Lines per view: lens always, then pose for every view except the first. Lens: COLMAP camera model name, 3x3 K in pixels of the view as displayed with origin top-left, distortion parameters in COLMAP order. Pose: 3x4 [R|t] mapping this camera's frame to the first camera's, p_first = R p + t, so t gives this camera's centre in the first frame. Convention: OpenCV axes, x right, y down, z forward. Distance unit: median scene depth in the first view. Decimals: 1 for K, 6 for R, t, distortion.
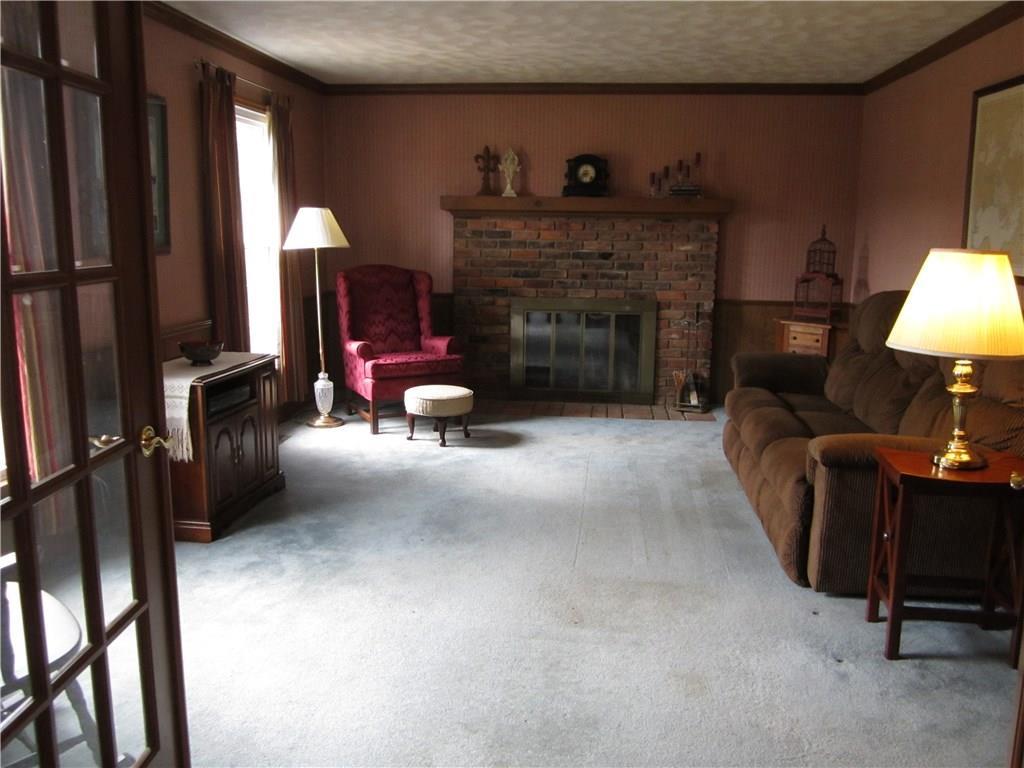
lens RADIAL K [[847.6, 0, 512.0], [0, 847.6, 384.0], [0, 0, 1]] dist [-0.043838, 0.018037]
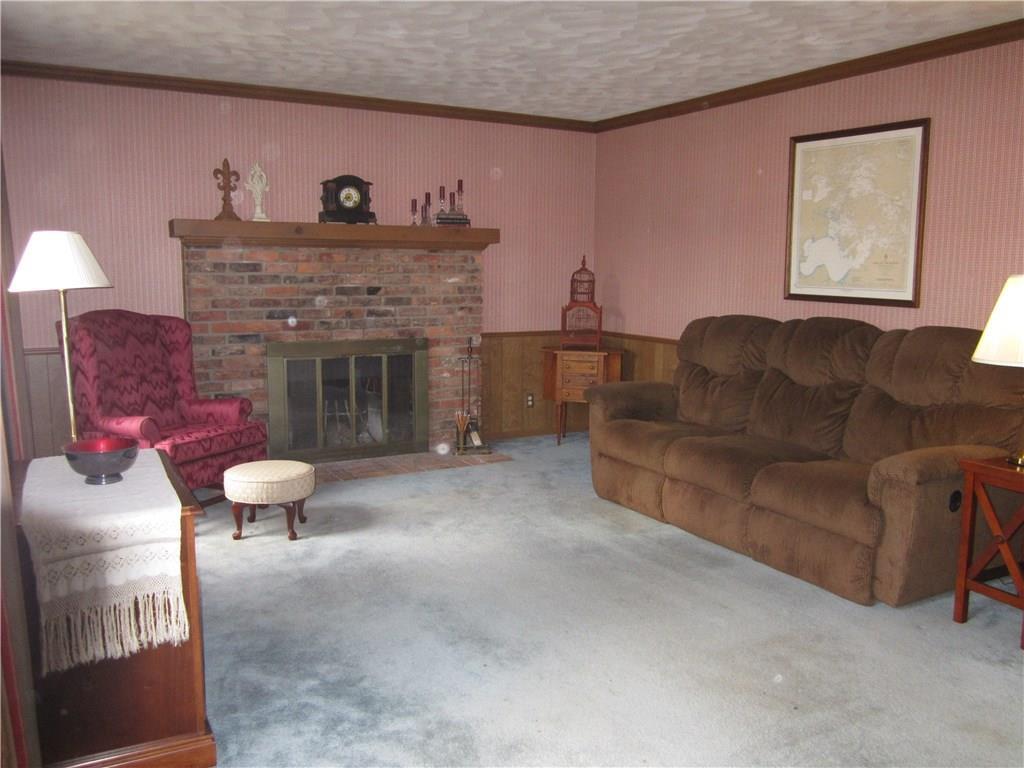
lens RADIAL K [[847.6, 0, 512.0], [0, 847.6, 384.0], [0, 0, 1]] dist [-0.043838, 0.018037]
pose [[0.812956, -0.085296, 0.576045, -0.291191], [0.106800, 0.994274, -0.003500, -0.036128], [-0.572448, 0.064367, 0.817411, 0.202812]]
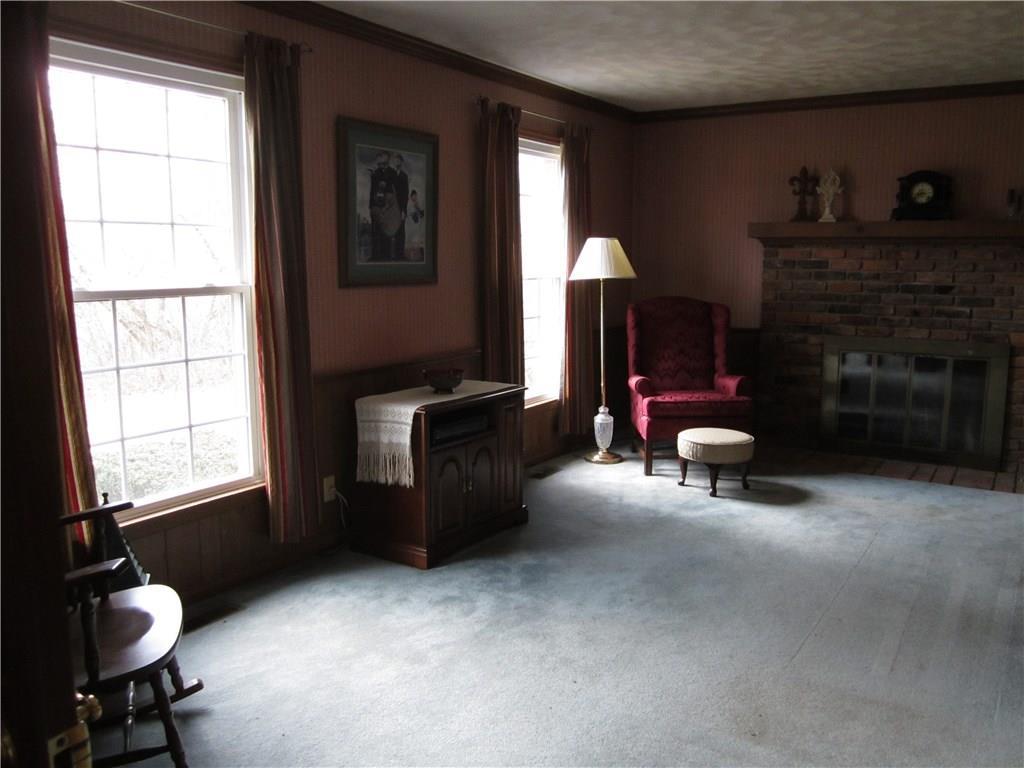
lens RADIAL K [[851.1, 0, 522.4], [0, 851.1, 381.5], [0, 0, 1]] dist [-0.019382, 0.002038]
pose [[0.904622, 0.052959, -0.422911, 0.093453], [-0.069367, 0.997315, -0.023491, -0.011441], [0.420531, 0.050587, 0.905867, 0.066192]]
